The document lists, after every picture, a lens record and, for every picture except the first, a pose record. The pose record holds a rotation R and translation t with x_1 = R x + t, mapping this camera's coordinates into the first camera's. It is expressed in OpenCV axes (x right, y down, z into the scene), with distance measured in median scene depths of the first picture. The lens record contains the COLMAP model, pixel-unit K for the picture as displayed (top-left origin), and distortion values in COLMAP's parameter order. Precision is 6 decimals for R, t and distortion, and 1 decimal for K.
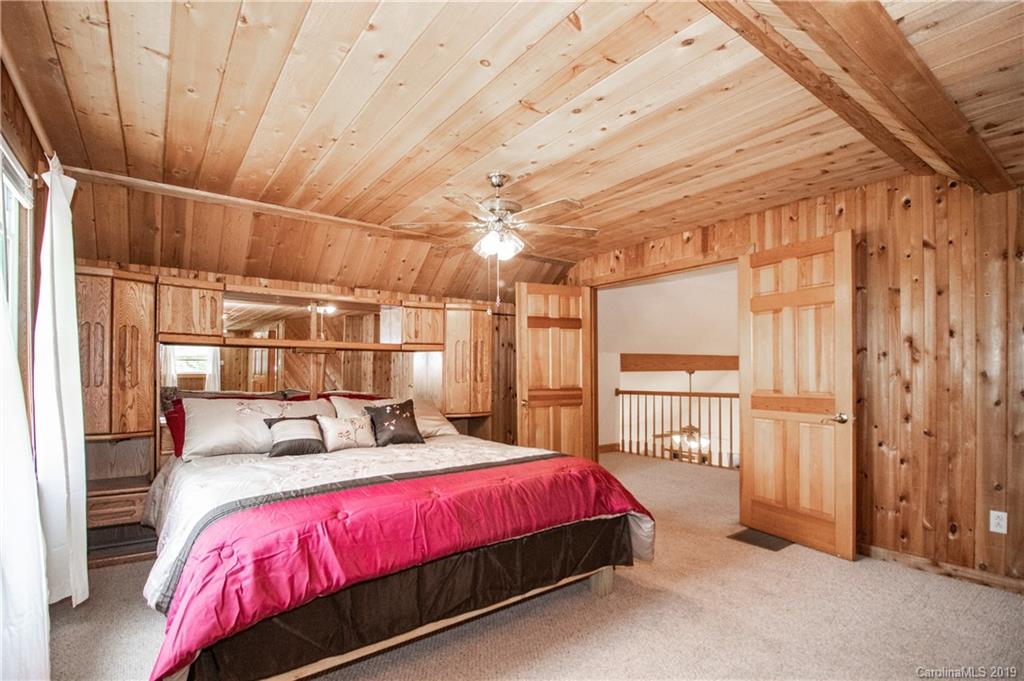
lens RADIAL K [[493.5, 0, 510.2], [0, 493.5, 363.9], [0, 0, 1]] dist [-0.011429, -0.000673]
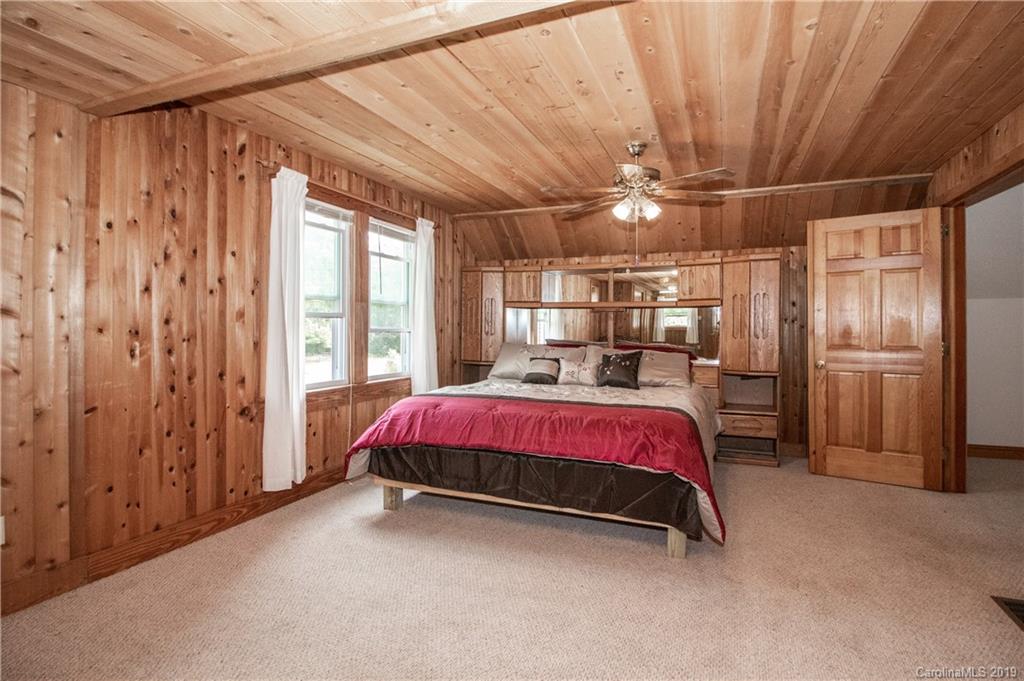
lens RADIAL K [[496.3, 0, 516.7], [0, 496.3, 318.7], [0, 0, 1]] dist [-0.001118, -0.000395]
pose [[0.514839, -0.009888, -0.857230, 0.633490], [0.010003, 0.999935, -0.005526, 0.001690], [0.857229, -0.005729, 0.514904, 0.166656]]
